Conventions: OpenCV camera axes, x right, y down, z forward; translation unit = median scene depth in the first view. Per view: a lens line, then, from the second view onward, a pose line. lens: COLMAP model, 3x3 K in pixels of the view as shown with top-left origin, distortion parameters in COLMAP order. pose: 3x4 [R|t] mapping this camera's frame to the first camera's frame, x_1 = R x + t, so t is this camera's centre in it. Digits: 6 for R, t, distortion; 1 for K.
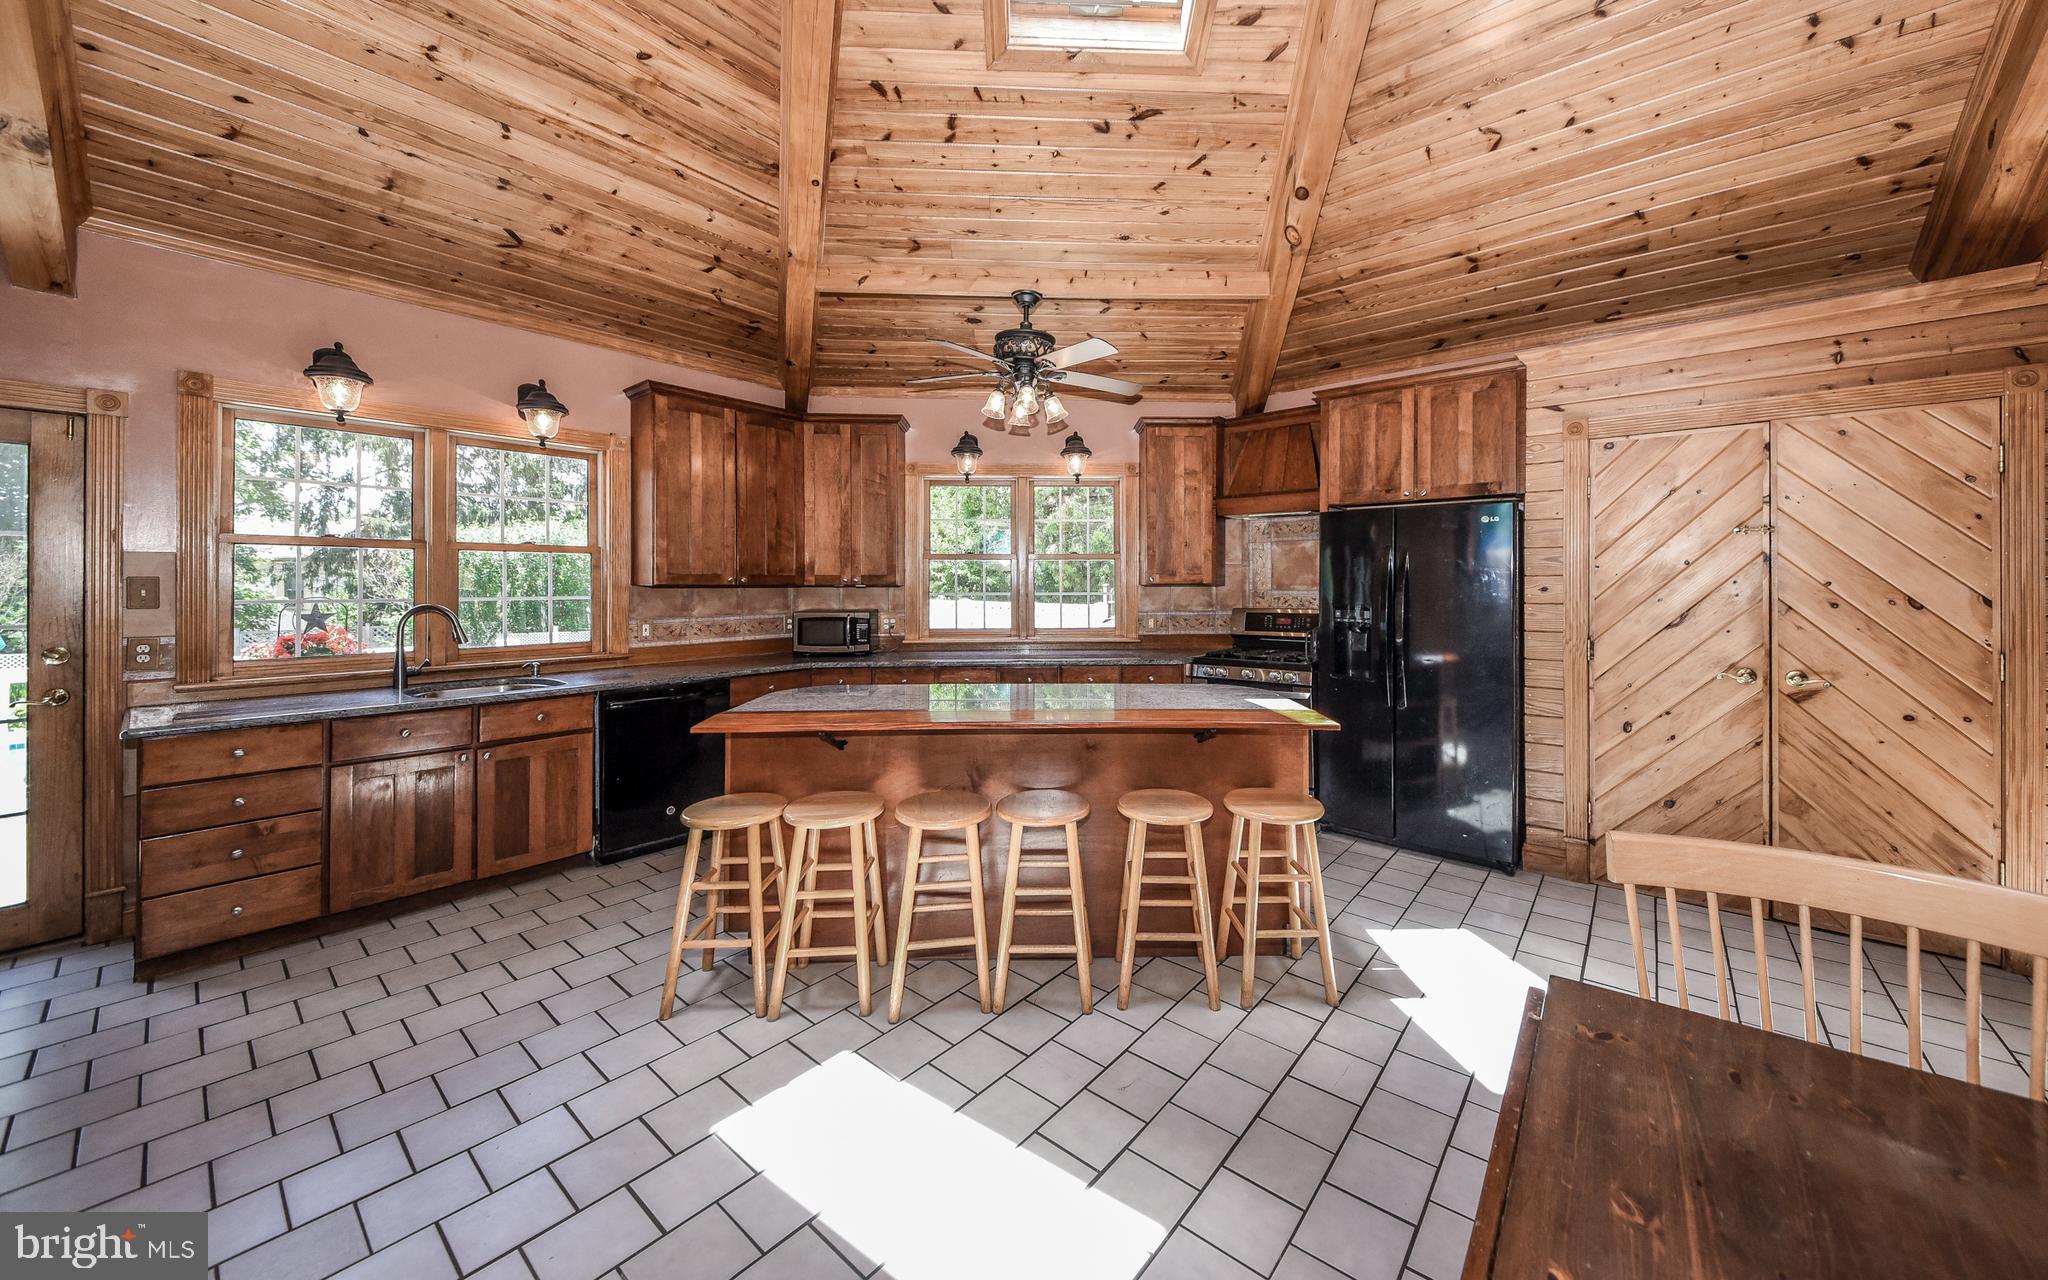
lens RADIAL K [[727.9, 0, 1070.3], [0, 727.9, 595.7], [0, 0, 1]] dist [0.007228, -0.000172]
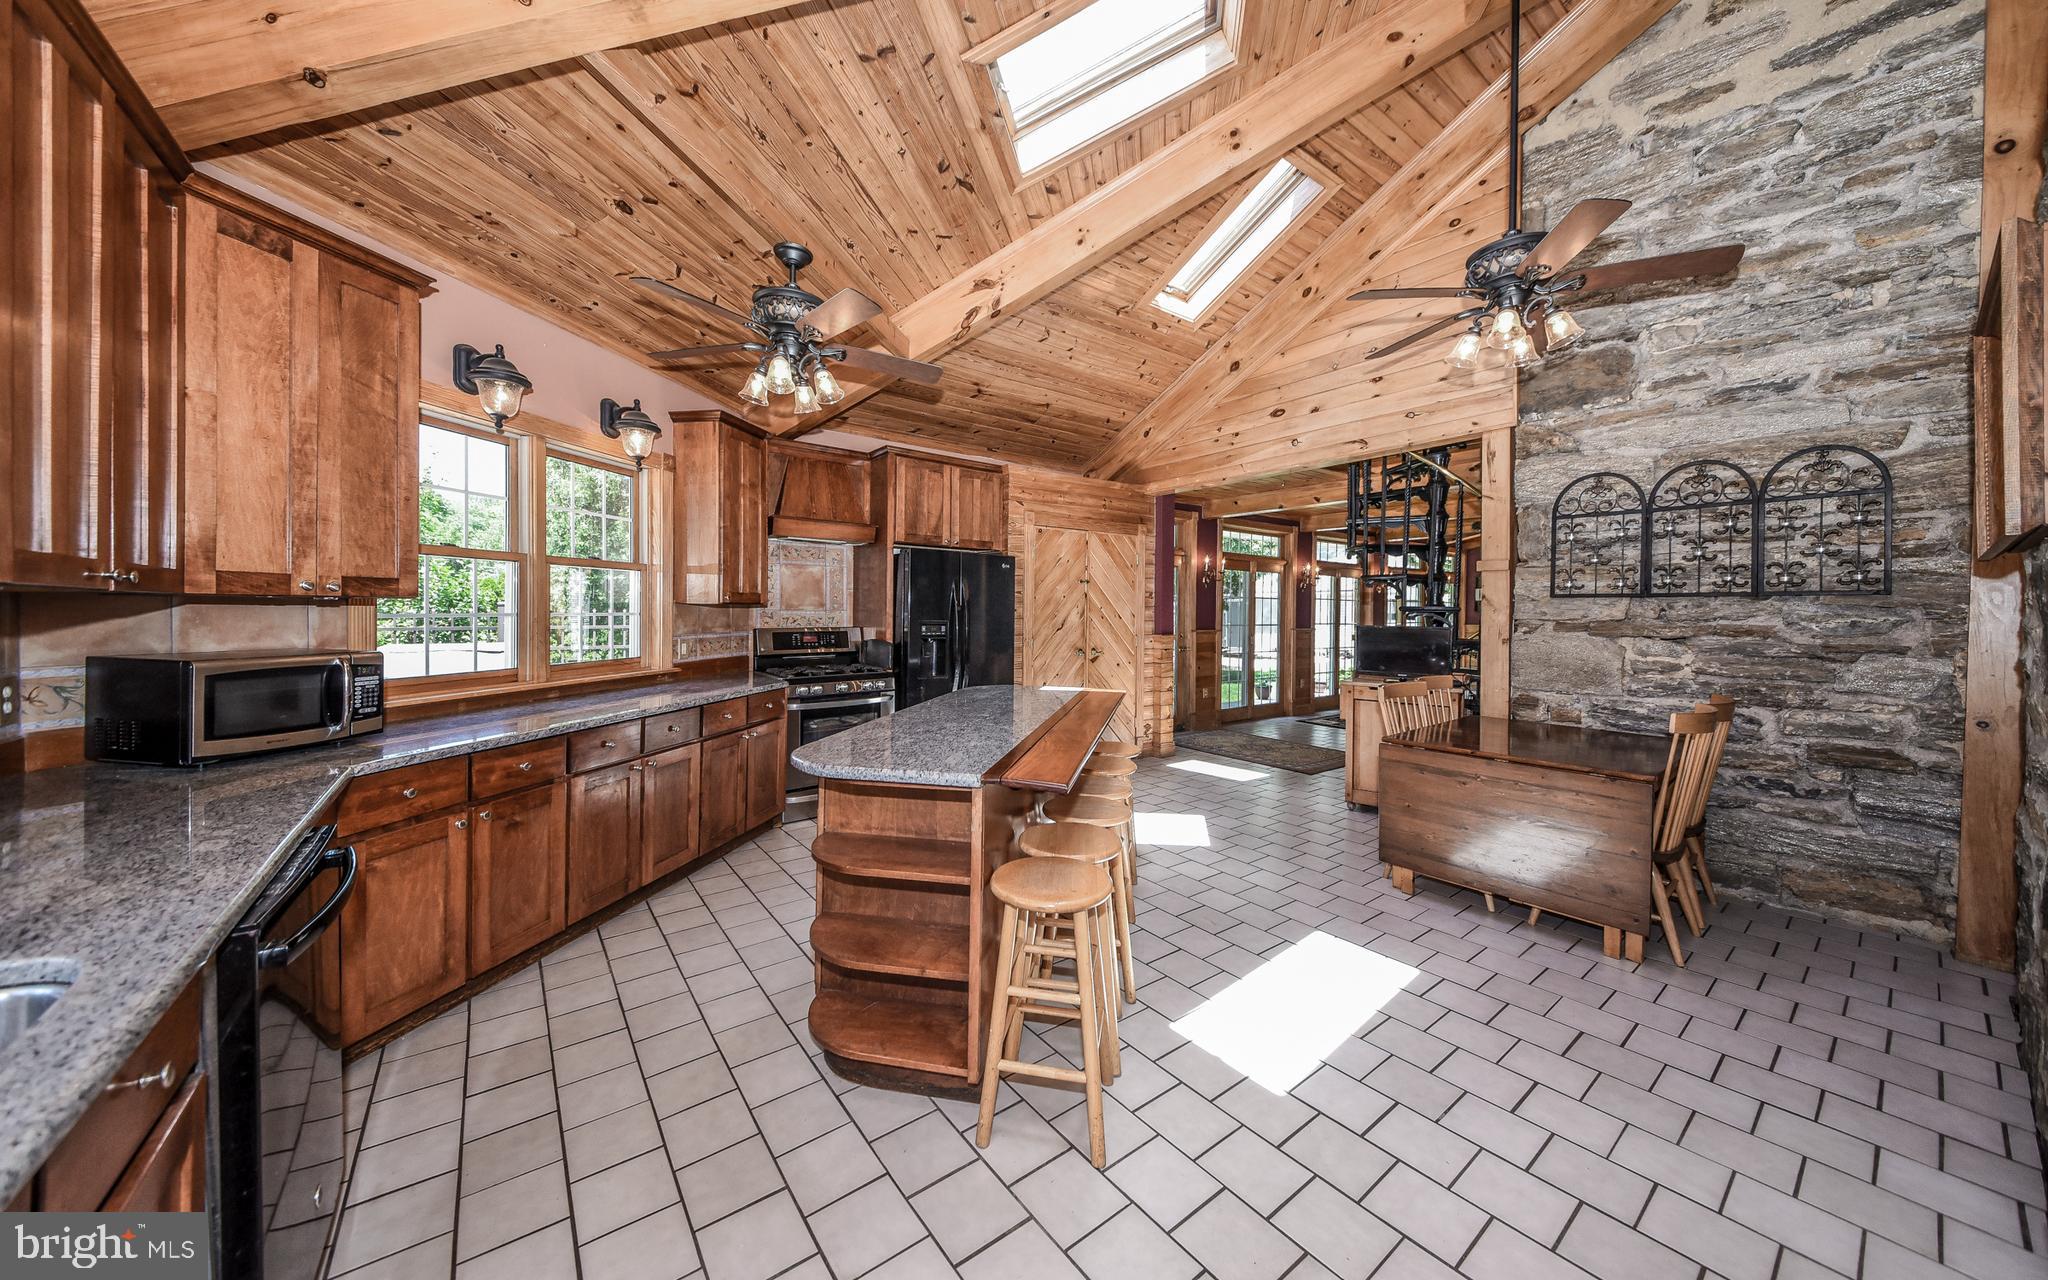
lens RADIAL K [[677.9, 0, 1024.0], [0, 677.9, 640.0], [0, 0, 1]] dist [-0.018361, -0.000185]
pose [[0.237498, -0.035976, 0.970722, -0.694103], [0.003330, 0.999338, 0.036222, 0.000738], [-0.971382, -0.005370, 0.237460, 0.512737]]
